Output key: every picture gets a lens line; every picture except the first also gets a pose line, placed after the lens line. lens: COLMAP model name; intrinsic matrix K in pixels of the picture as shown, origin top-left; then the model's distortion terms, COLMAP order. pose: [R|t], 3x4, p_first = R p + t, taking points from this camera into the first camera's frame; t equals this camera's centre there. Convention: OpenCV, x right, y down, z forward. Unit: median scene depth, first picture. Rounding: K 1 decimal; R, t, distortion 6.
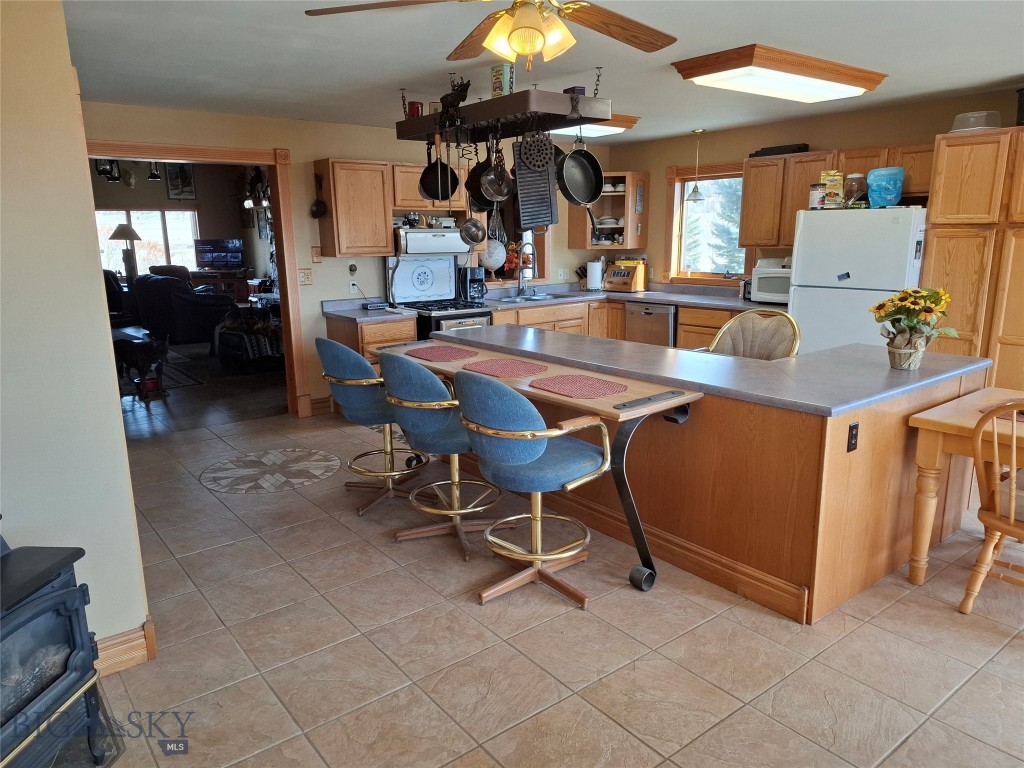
lens RADIAL K [[716.5, 0, 503.4], [0, 716.5, 399.2], [0, 0, 1]] dist [0.101086, -0.129498]
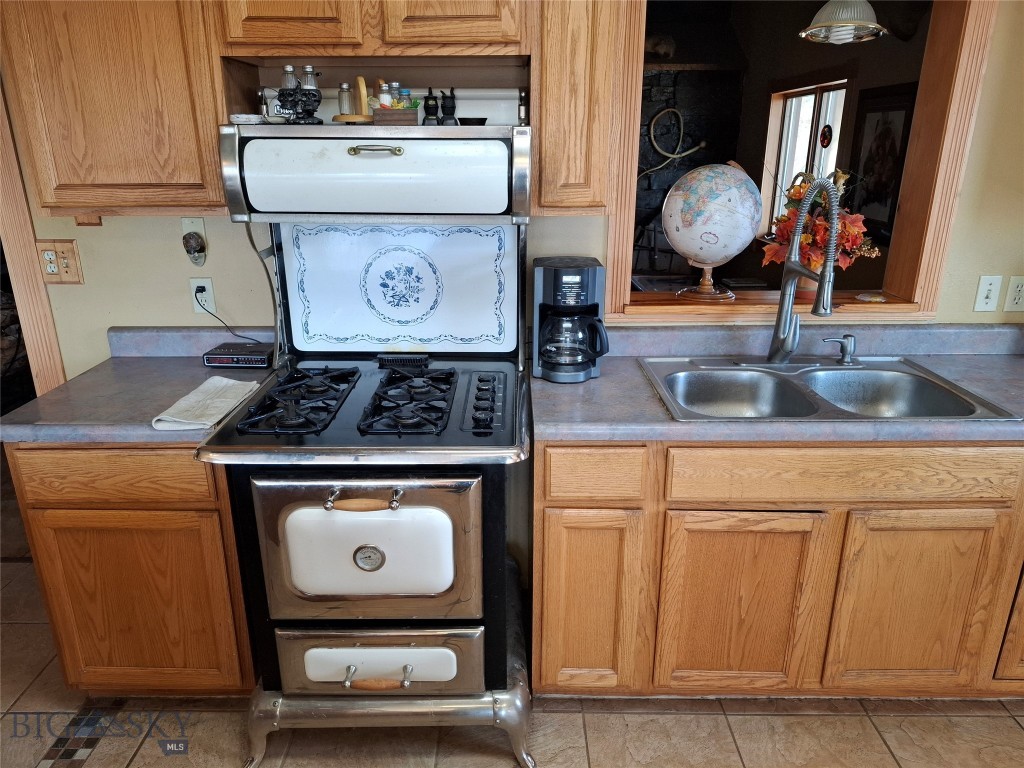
lens RADIAL K [[716.5, 0, 503.4], [0, 716.5, 399.2], [0, 0, 1]] dist [0.101086, -0.129498]
pose [[0.785188, 0.212349, -0.581711, 0.126734], [-0.145789, 0.976353, 0.159625, -0.180957], [0.601852, -0.040529, 0.797579, 0.783591]]
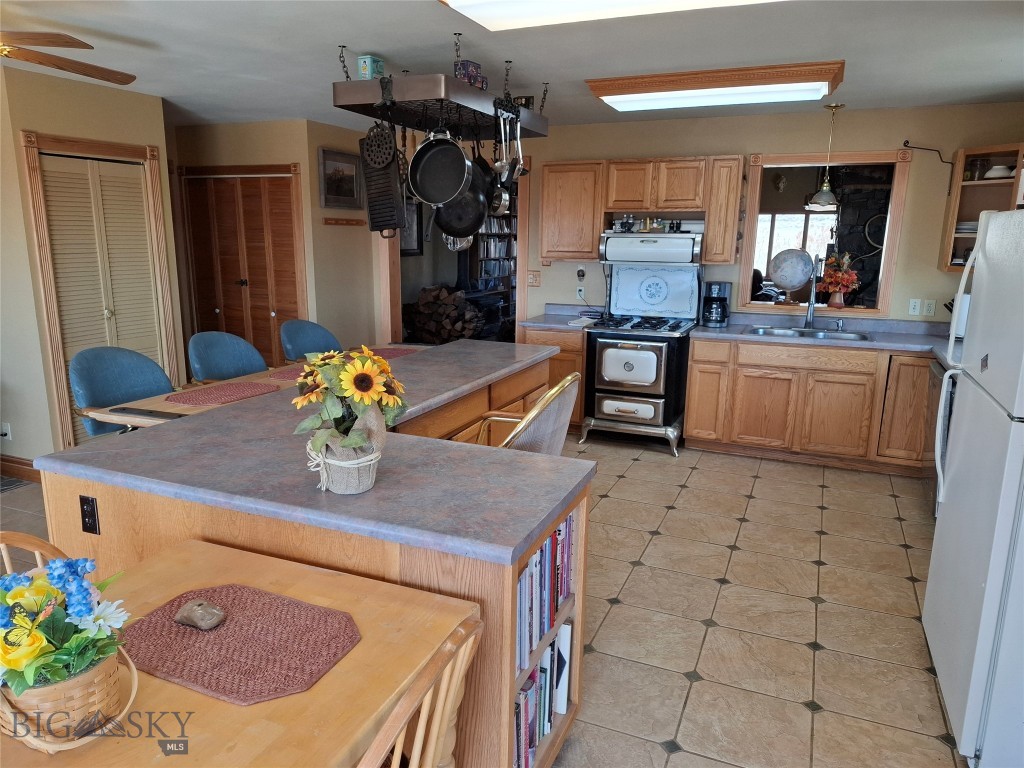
lens RADIAL K [[716.5, 0, 503.4], [0, 716.5, 399.2], [0, 0, 1]] dist [0.101086, -0.129498]
pose [[0.483355, 0.214341, -0.848779, 0.576966], [-0.217644, 0.968543, 0.120643, -0.109054], [0.847938, 0.126418, 0.514801, 0.426489]]
